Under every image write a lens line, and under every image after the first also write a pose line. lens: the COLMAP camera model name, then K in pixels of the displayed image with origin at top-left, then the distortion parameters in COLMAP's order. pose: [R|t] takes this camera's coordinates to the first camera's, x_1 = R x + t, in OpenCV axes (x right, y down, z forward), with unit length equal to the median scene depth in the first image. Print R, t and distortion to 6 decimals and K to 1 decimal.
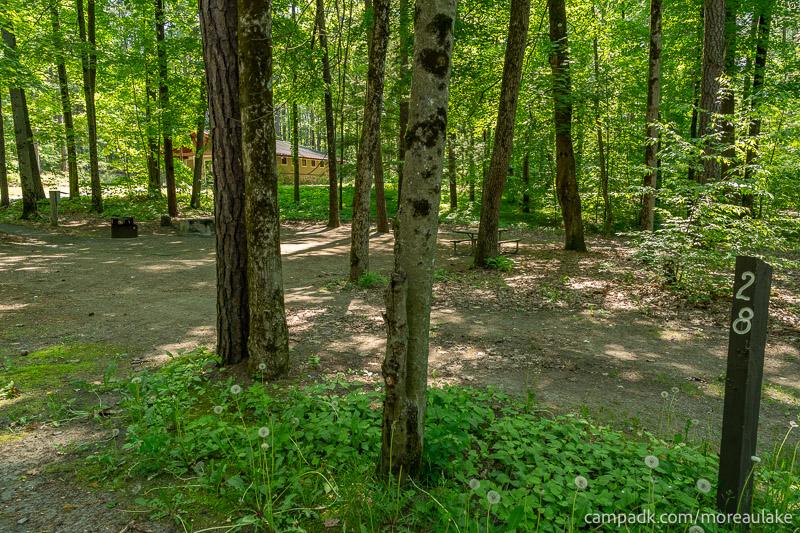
lens RADIAL K [[555.9, 0, 400.8], [0, 555.9, 262.8], [0, 0, 1]] dist [0.009809, 0.007153]
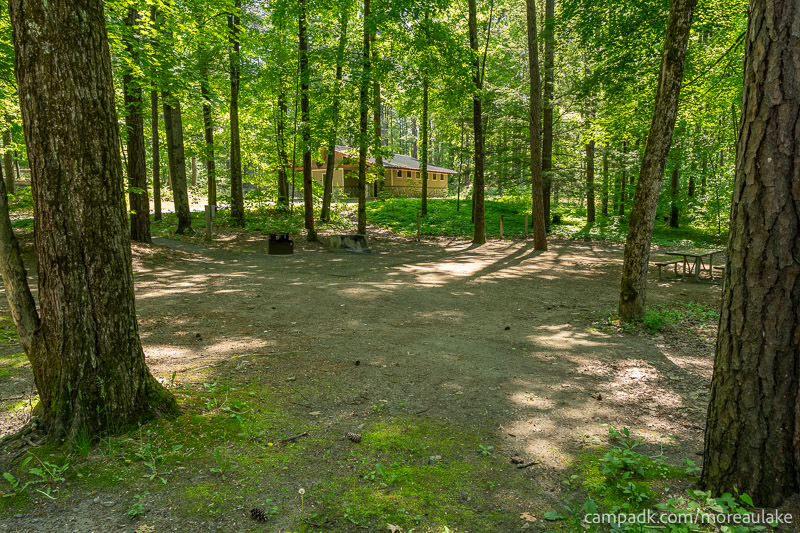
lens RADIAL K [[555.9, 0, 399.6], [0, 555.9, 266.8], [0, 0, 1]] dist [0.009809, 0.007153]
pose [[0.987152, 0.016118, -0.158971, -0.103782], [-0.018506, 0.999737, -0.013549, -0.009845], [0.158711, 0.016316, 0.987190, 0.061222]]
